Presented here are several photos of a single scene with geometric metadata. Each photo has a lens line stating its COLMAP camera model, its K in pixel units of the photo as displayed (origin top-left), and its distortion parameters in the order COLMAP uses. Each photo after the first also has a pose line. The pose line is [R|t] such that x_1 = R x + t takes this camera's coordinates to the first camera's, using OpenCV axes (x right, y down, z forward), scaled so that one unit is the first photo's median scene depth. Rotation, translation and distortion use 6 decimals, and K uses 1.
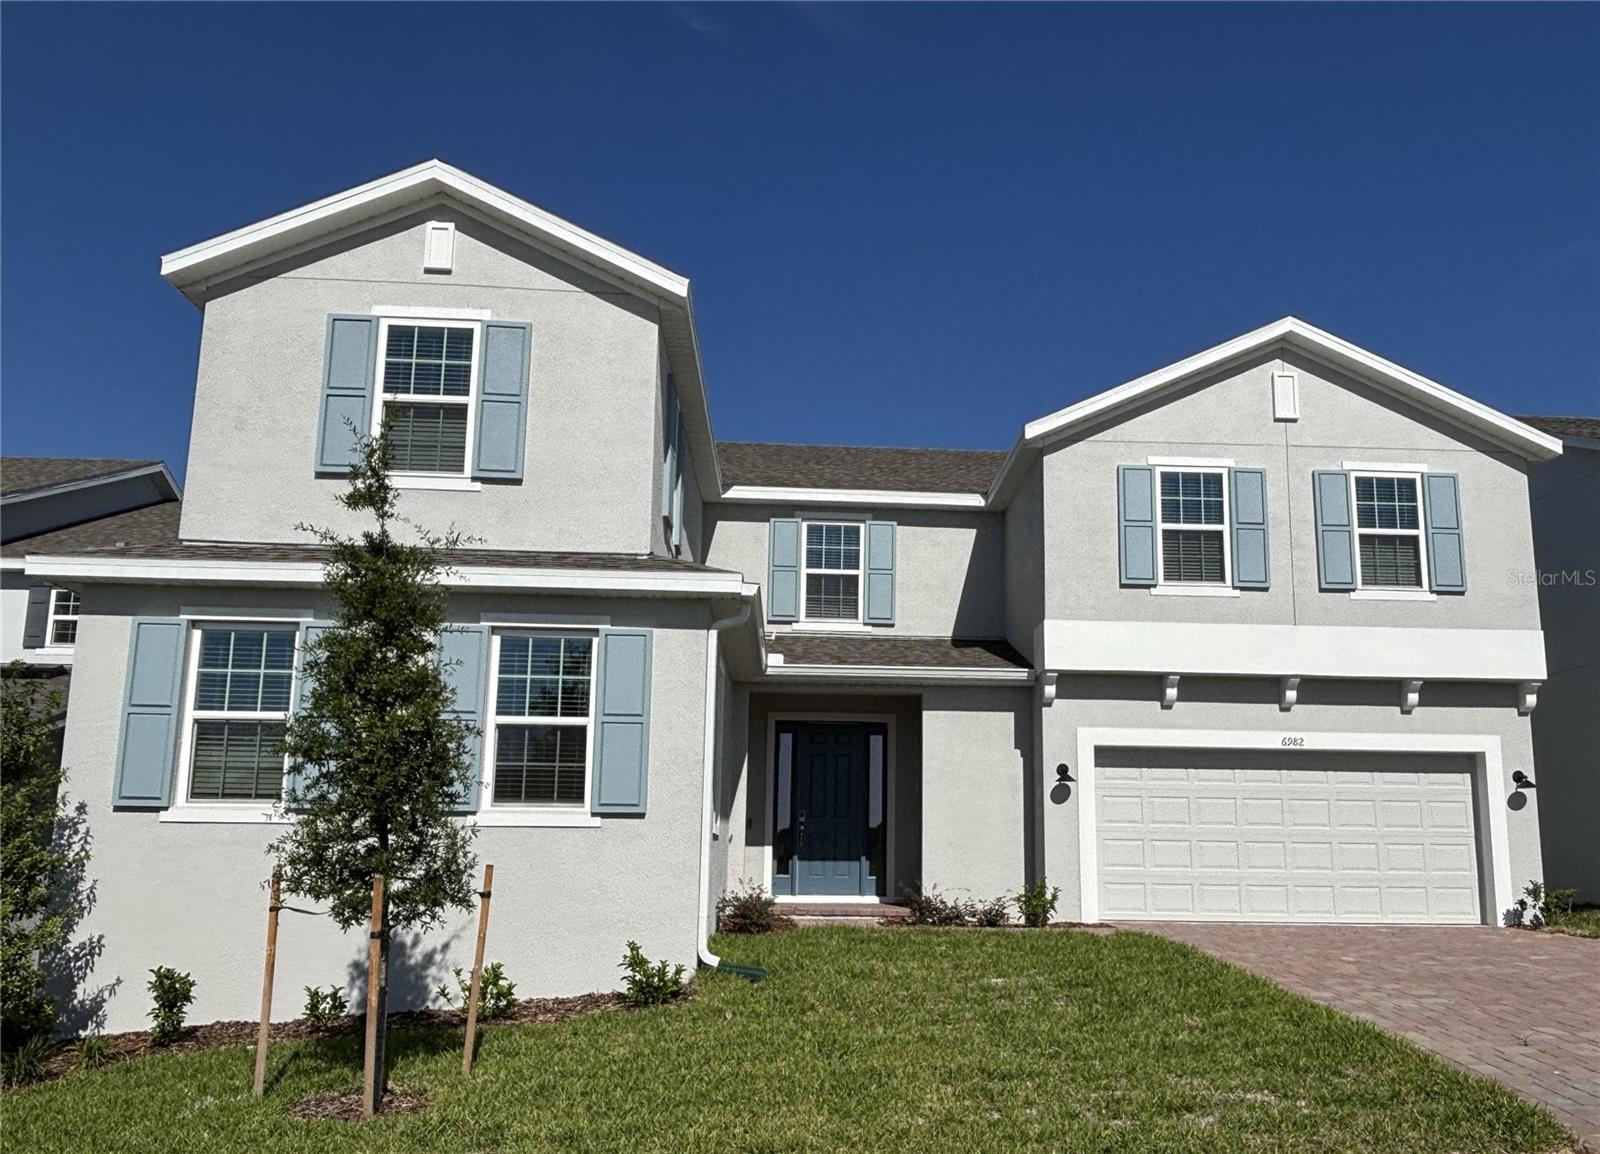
lens RADIAL K [[1498.4, 0, 800.0], [0, 1498.4, 577.0], [0, 0, 1]] dist [0.001776, -0.007240]
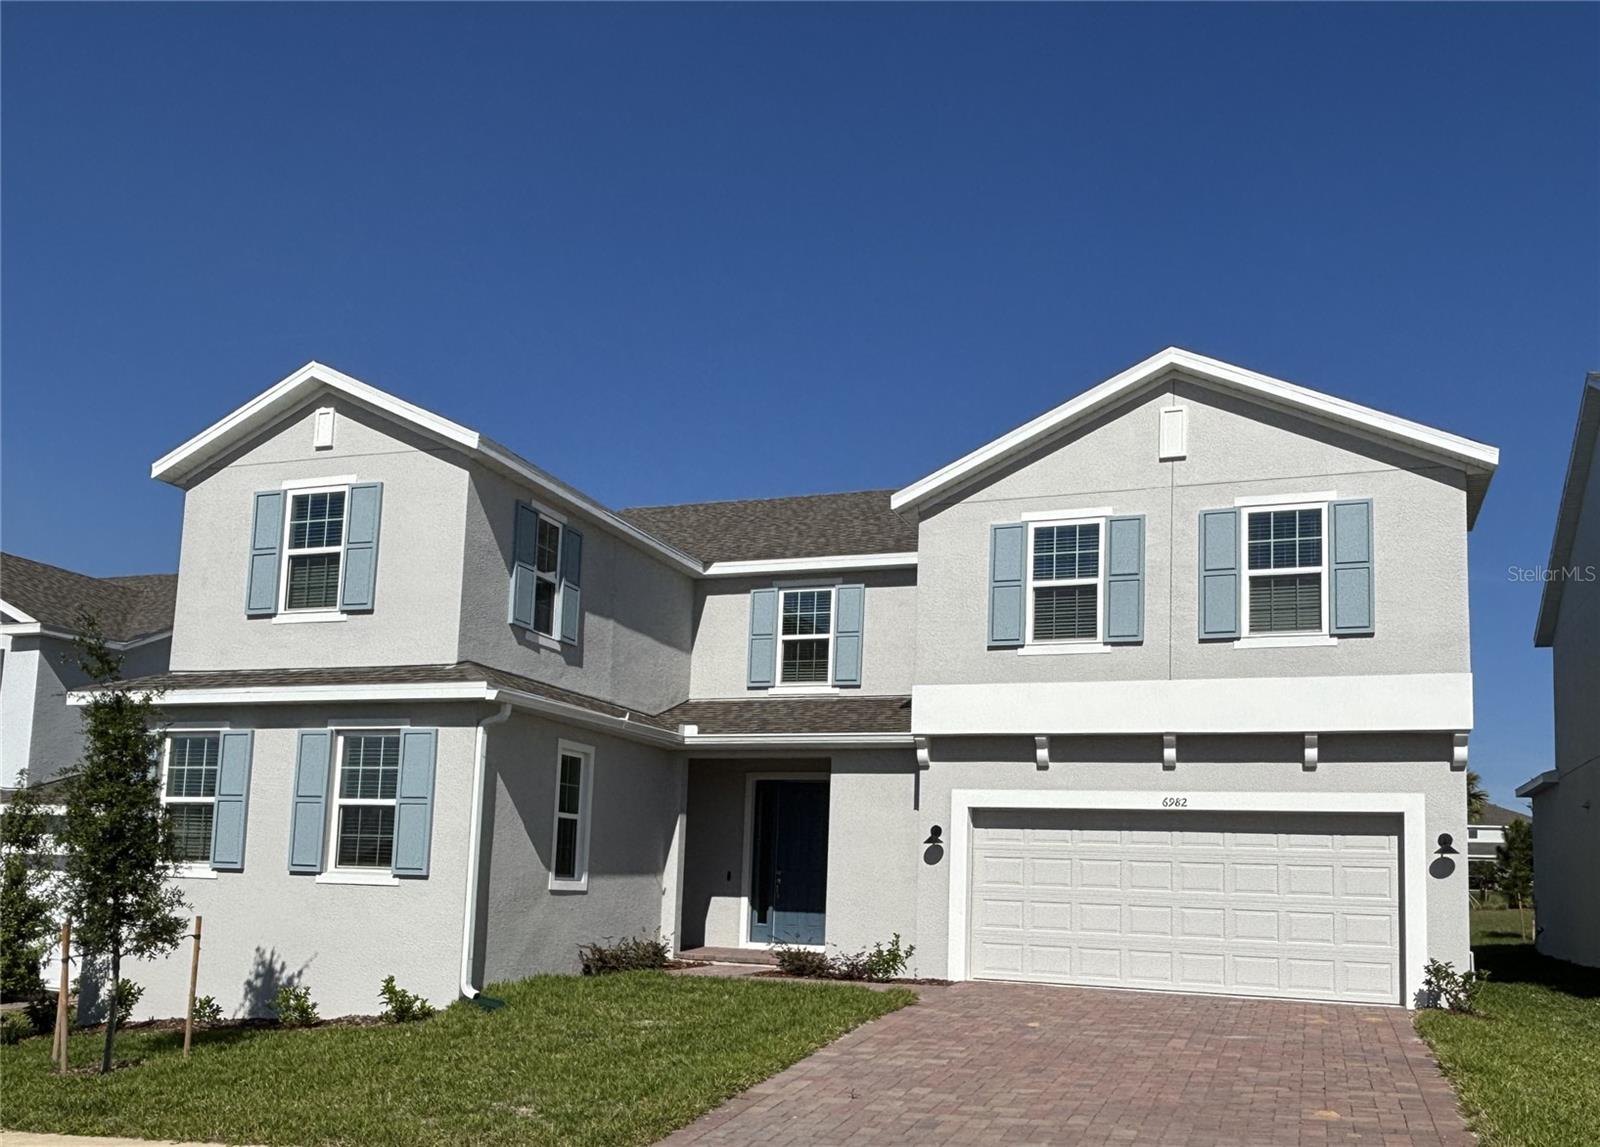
lens RADIAL K [[1926.7, 0, 800.0], [0, 1926.7, 573.5], [0, 0, 1]] dist [0.002818, 0.030627]
pose [[0.849500, -0.062587, -0.523863, 0.769008], [0.080059, 0.996732, 0.010743, -0.066131], [0.521479, -0.051066, 0.851735, -0.155801]]
